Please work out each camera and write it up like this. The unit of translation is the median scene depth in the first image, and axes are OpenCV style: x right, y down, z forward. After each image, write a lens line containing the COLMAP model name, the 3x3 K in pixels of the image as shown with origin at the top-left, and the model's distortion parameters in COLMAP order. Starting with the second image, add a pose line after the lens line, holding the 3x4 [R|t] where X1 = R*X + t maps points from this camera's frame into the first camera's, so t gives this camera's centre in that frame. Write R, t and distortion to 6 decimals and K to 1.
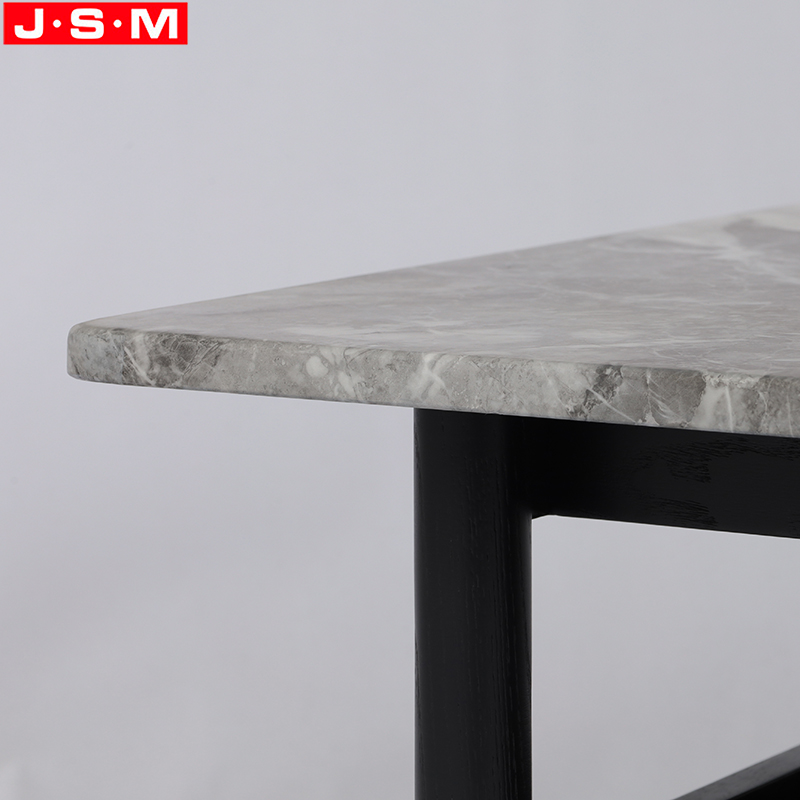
lens RADIAL K [[3721.8, 0, 400.2], [0, 3721.8, 399.7], [0, 0, 1]] dist [-0.215354, 0.000000]
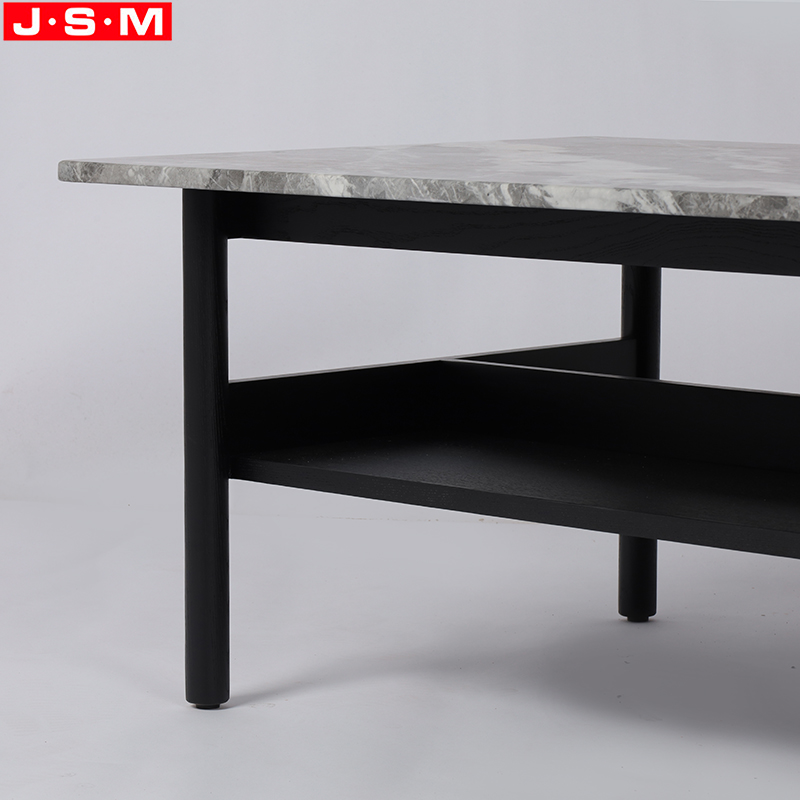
lens RADIAL K [[3407.6, 0, 398.0], [0, 3407.6, 400.2], [0, 0, 1]] dist [0.053005, 0.000000]
pose [[0.976267, 0.027728, -0.214789, 0.706115], [-0.032253, 0.999325, -0.017590, 0.194284], [0.214156, 0.024101, 0.976502, -1.384744]]
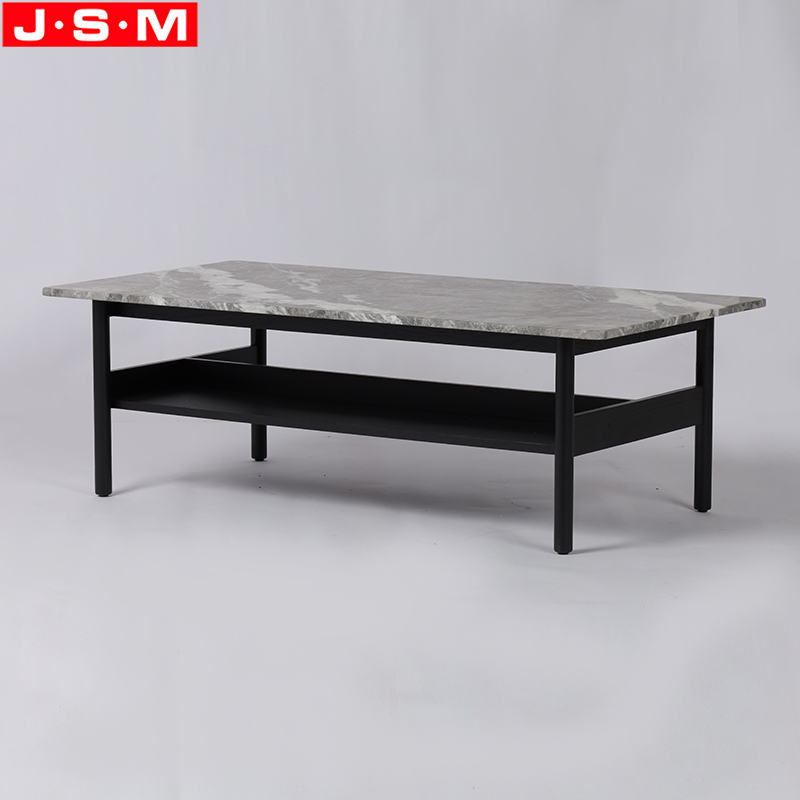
lens RADIAL K [[3721.8, 0, 400.4], [0, 3721.8, 398.2], [0, 0, 1]] dist [-0.215354, 0.000000]
pose [[0.997976, 0.006683, -0.063234, 1.057288], [-0.005820, 0.999887, 0.013835, 0.089616], [0.063319, -0.013439, 0.997903, -6.108588]]
